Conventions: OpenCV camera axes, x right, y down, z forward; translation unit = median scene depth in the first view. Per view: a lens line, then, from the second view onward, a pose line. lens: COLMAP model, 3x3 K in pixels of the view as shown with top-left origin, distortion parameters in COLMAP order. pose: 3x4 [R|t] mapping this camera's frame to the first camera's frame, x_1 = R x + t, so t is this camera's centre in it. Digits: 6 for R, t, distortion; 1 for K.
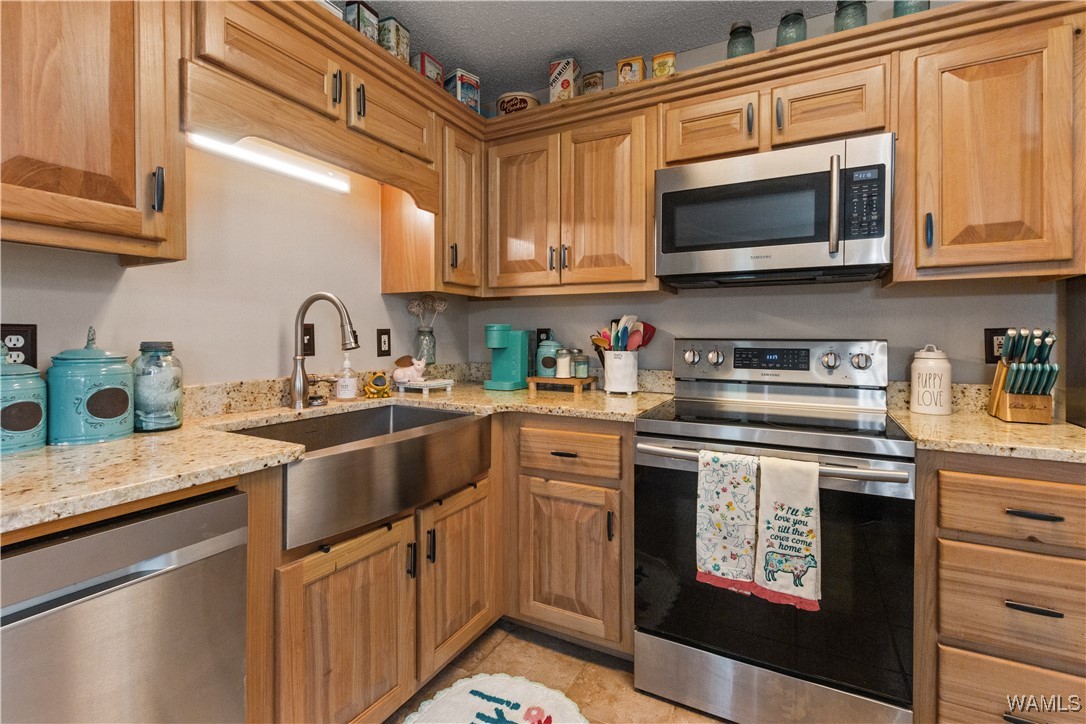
lens RADIAL K [[497.0, 0, 541.7], [0, 497.0, 342.3], [0, 0, 1]] dist [0.003346, 0.000073]
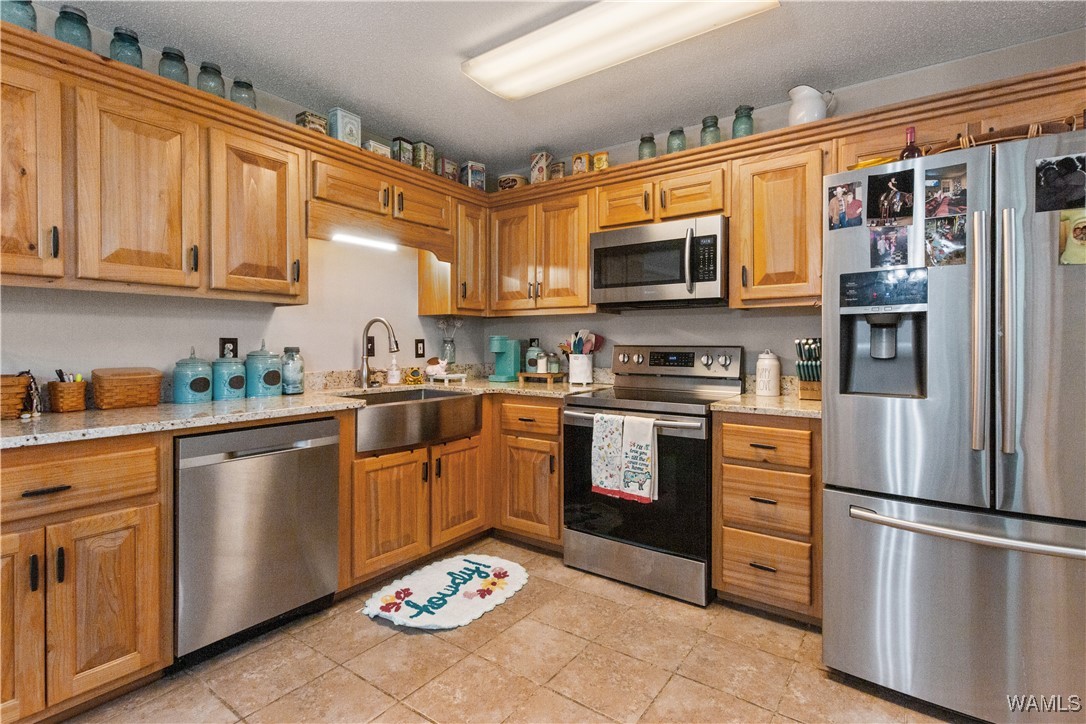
lens RADIAL K [[511.9, 0, 545.3], [0, 511.9, 350.0], [0, 0, 1]] dist [-0.000559, -0.000227]
pose [[0.992144, 0.000691, -0.125099, 0.327695], [-0.000824, 0.999999, -0.001010, 0.008934], [0.125099, 0.001105, 0.992144, -0.628288]]
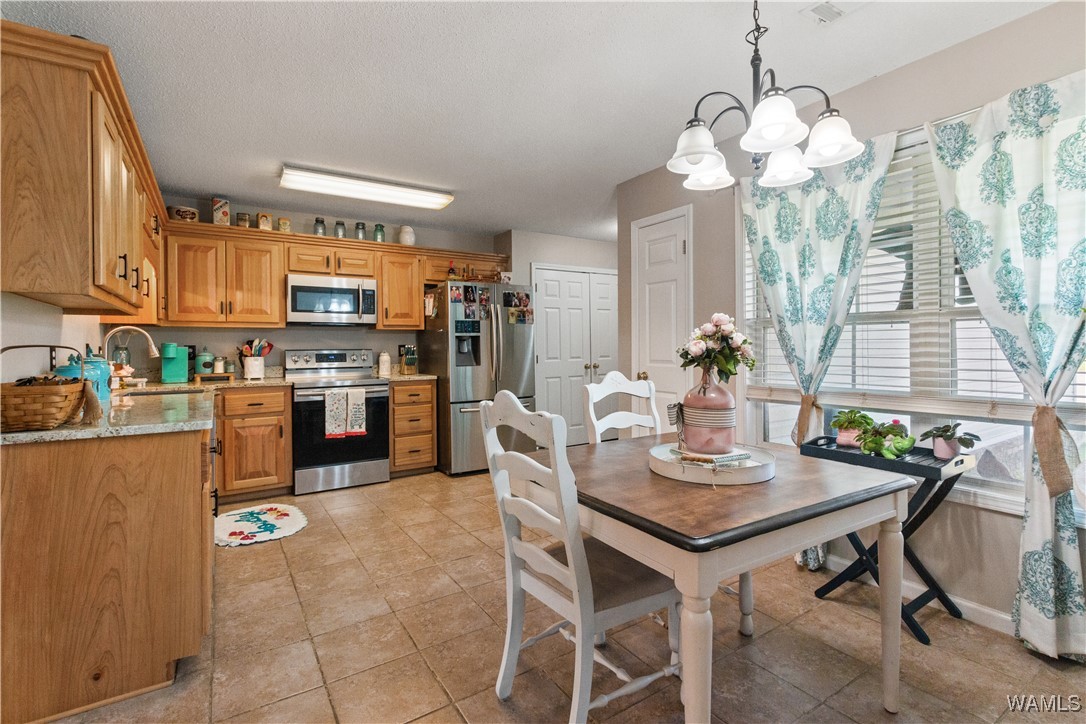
lens RADIAL K [[497.0, 0, 541.7], [0, 497.0, 342.3], [0, 0, 1]] dist [0.003346, 0.000073]
pose [[0.478960, 0.000061, 0.877837, -1.337219], [0.023732, 0.999634, -0.013018, 0.015735], [-0.877516, 0.027067, 0.478783, -1.196616]]
